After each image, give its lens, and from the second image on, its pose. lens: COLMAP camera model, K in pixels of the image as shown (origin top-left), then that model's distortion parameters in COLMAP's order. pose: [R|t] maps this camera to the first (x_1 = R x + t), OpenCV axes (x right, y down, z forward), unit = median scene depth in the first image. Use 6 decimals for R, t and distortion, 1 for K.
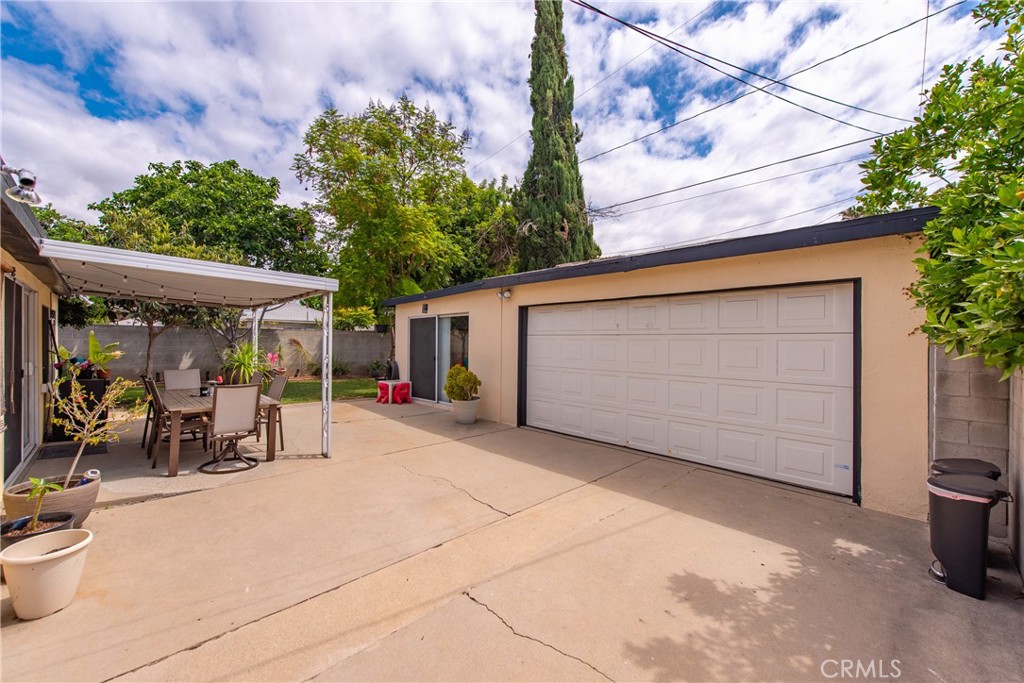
lens RADIAL K [[401.6, 0, 513.0], [0, 401.6, 343.2], [0, 0, 1]] dist [0.000190, -0.000026]
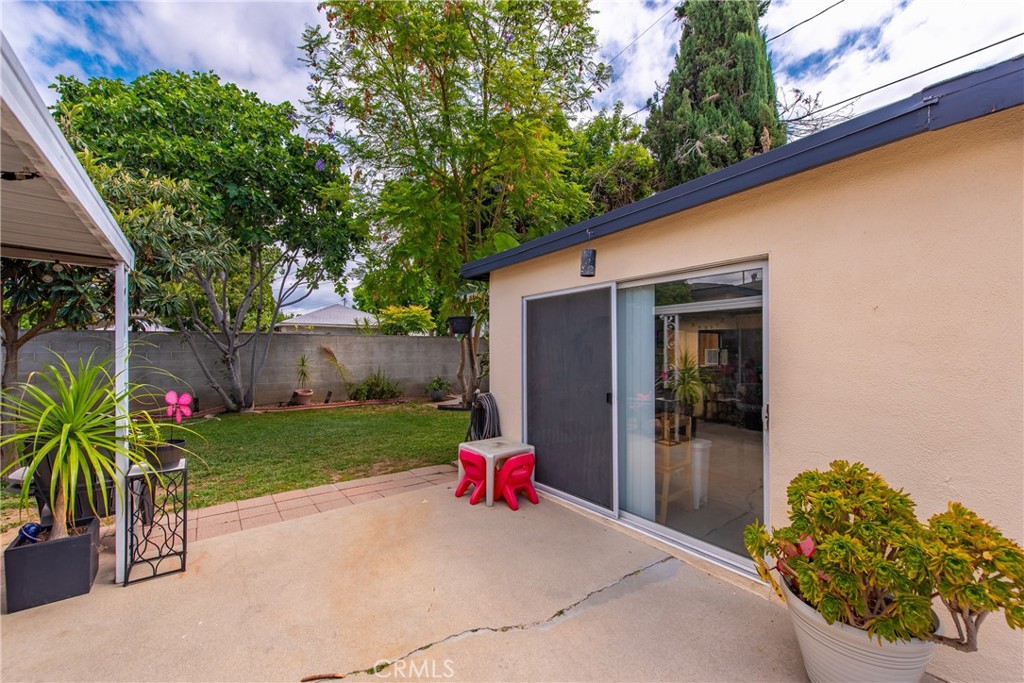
lens RADIAL K [[401.6, 0, 511.0], [0, 401.6, 346.7], [0, 0, 1]] dist [0.000190, -0.000026]
pose [[0.991894, -0.011516, -0.126547, -0.192603], [0.010977, 0.999927, -0.004956, -0.007363], [0.126595, 0.003527, 0.991948, 0.495614]]
